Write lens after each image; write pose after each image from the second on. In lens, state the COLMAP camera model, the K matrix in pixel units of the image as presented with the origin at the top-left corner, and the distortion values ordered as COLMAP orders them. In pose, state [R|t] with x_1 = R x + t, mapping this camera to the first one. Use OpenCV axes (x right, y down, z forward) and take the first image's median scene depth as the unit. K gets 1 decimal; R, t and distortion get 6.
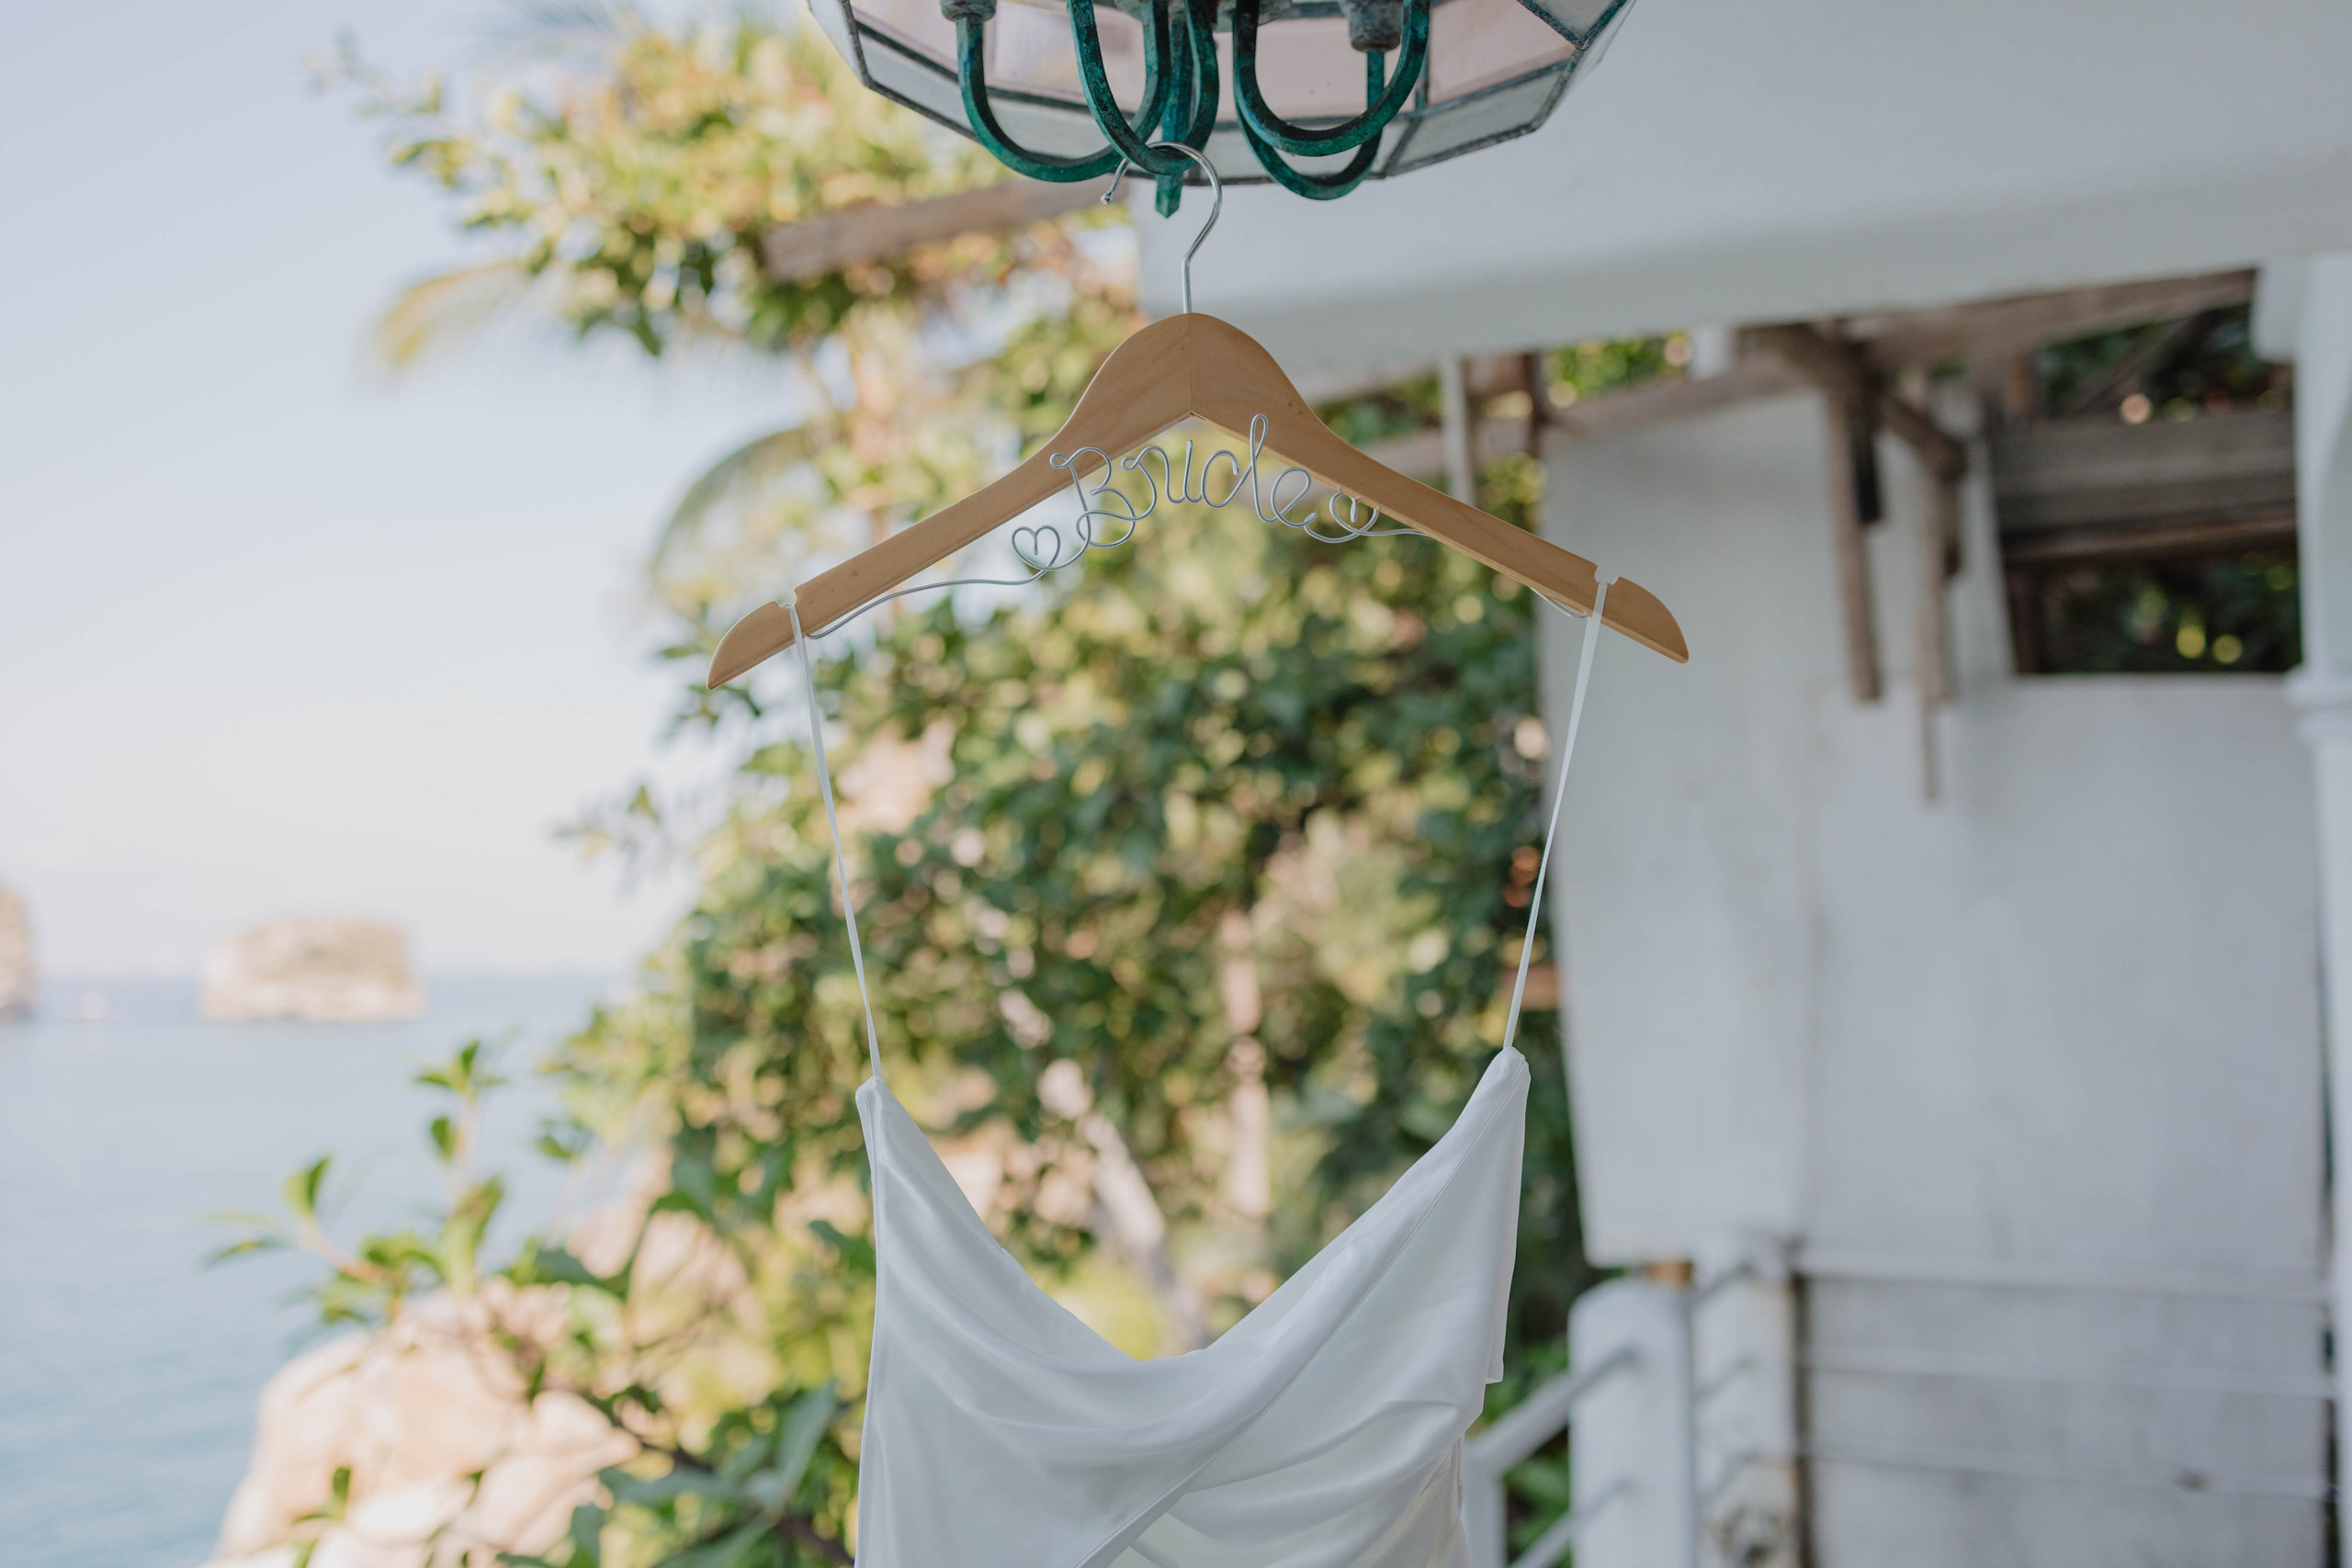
lens RADIAL K [[2389.0, 0, 1176.0], [0, 2389.0, 784.0], [0, 0, 1]] dist [0.023053, -0.019472]
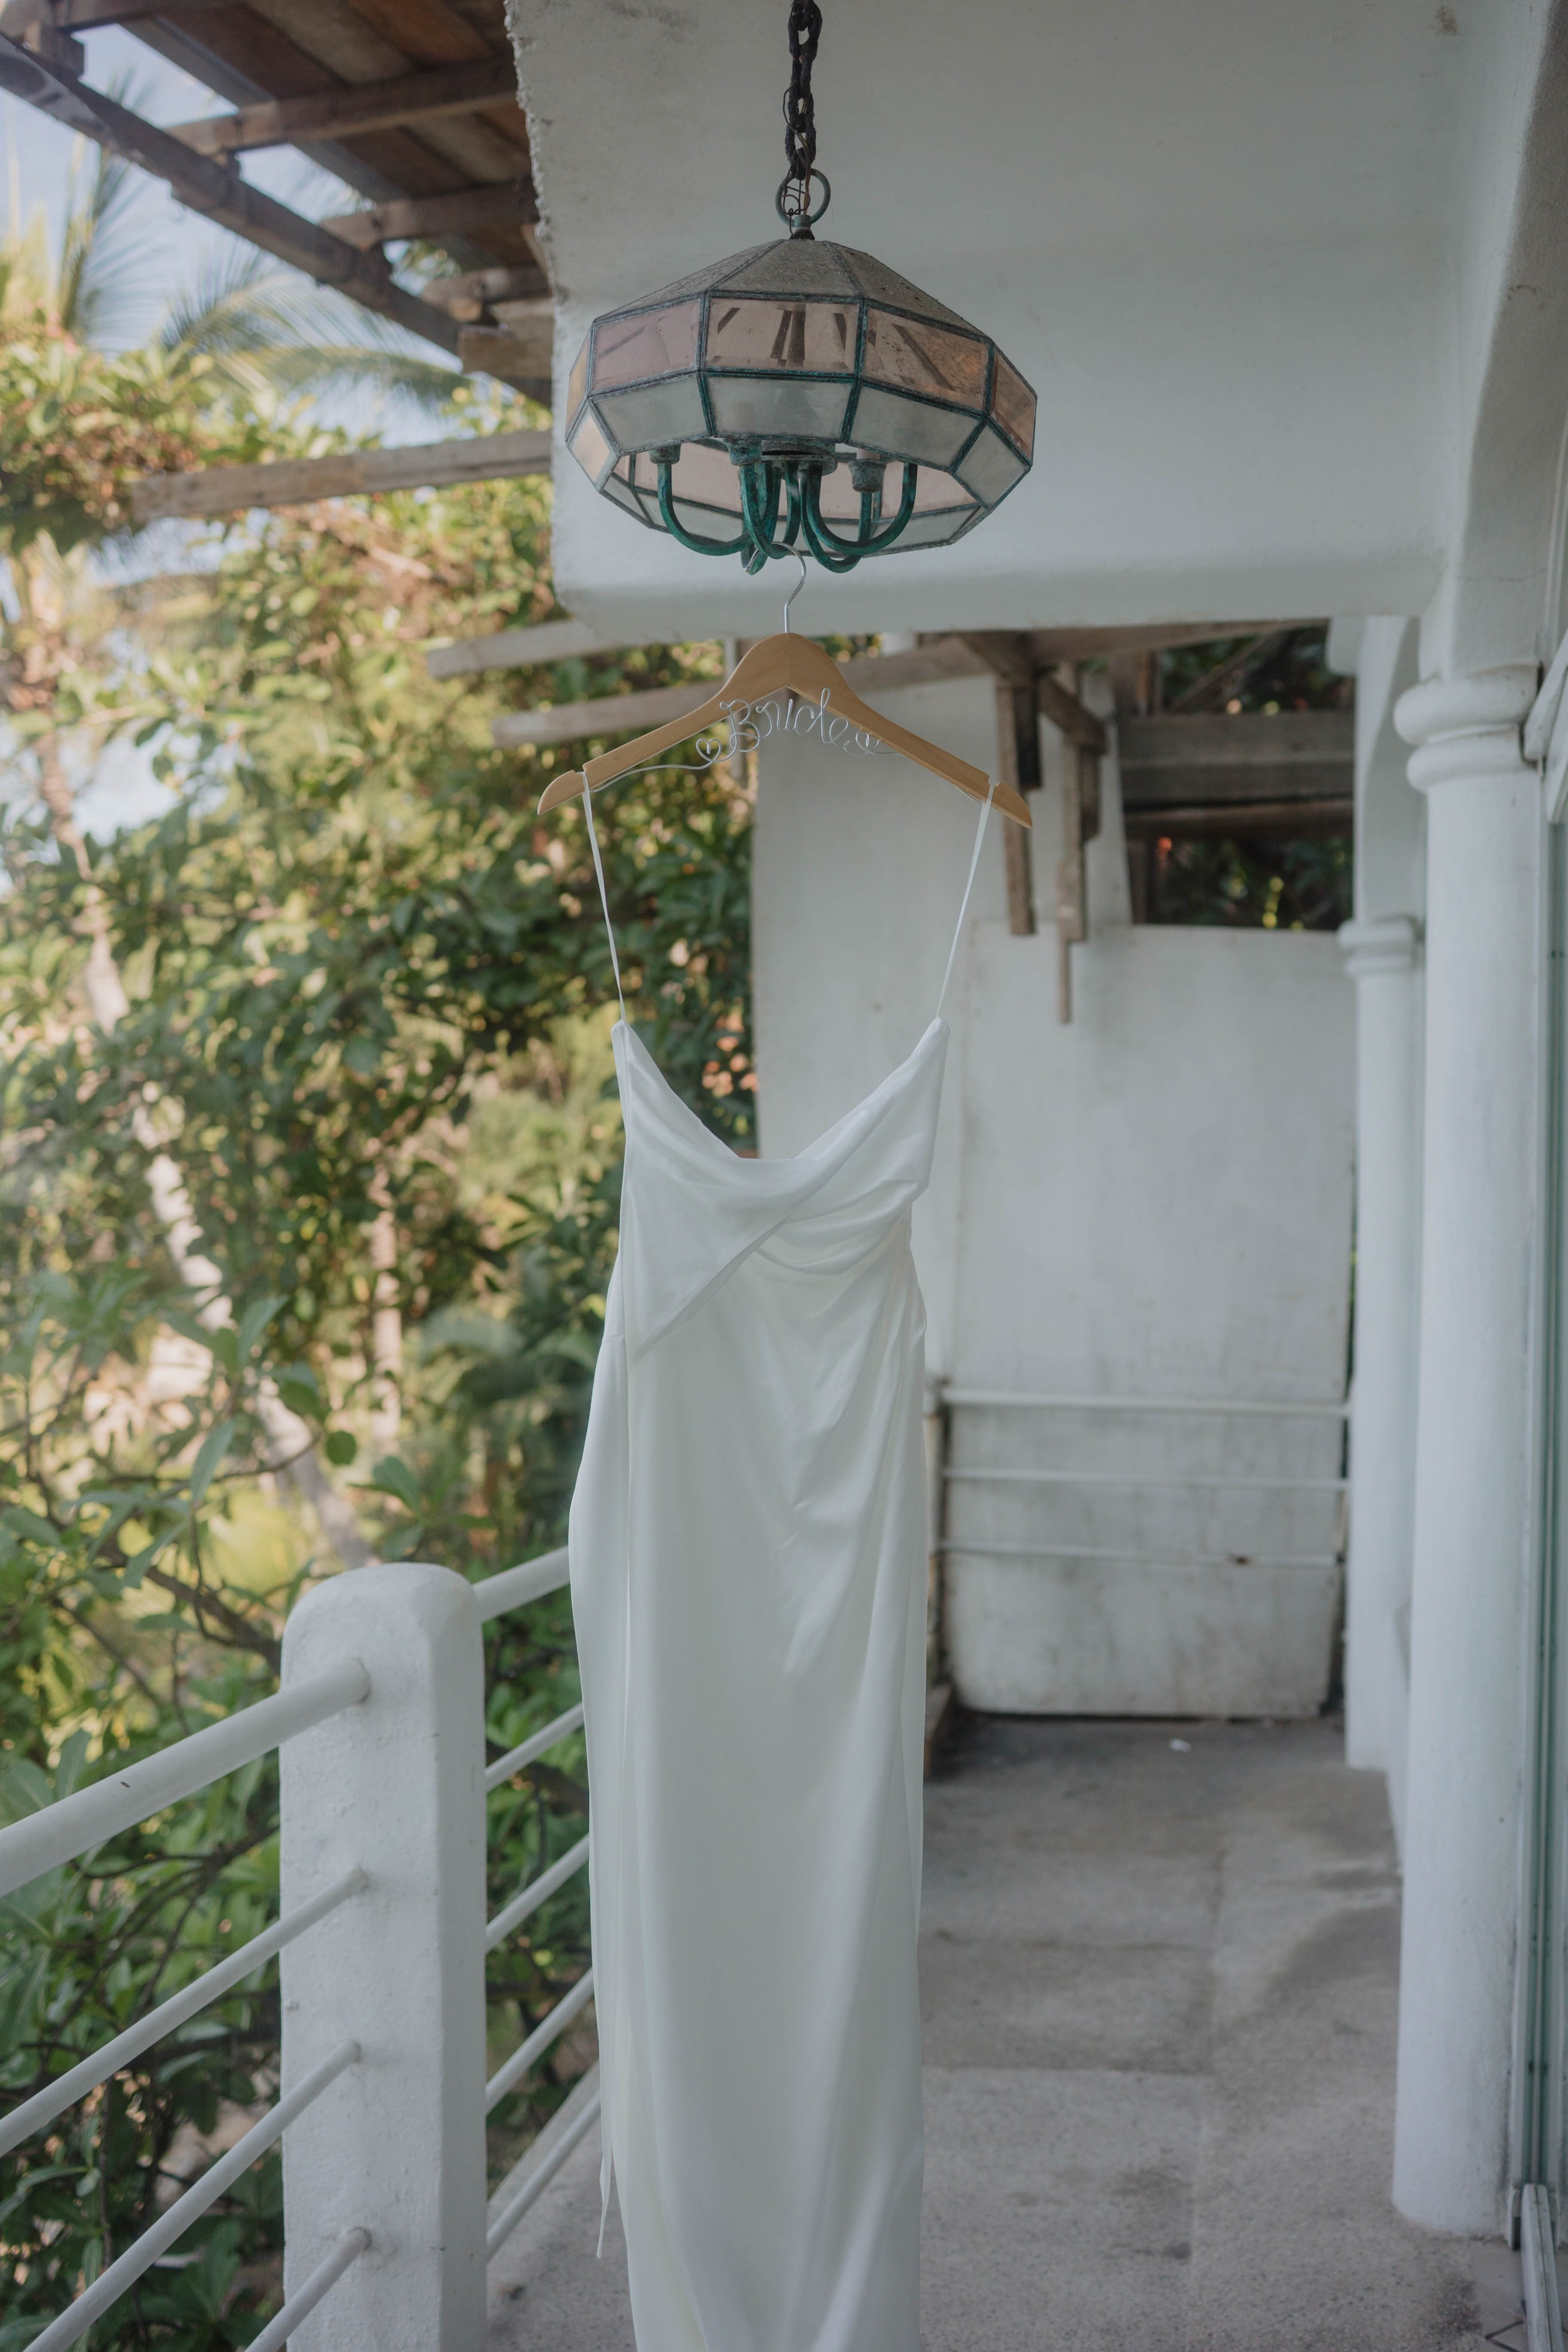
lens RADIAL K [[2389.3, 0, 784.0], [0, 2389.3, 1176.0], [0, 0, 1]] dist [0.023053, -0.019472]
pose [[0.979066, 0.022352, 0.202313, -0.069254], [-0.034110, 0.997913, 0.054822, 0.024417], [-0.200666, -0.060575, 0.977785, -0.166888]]
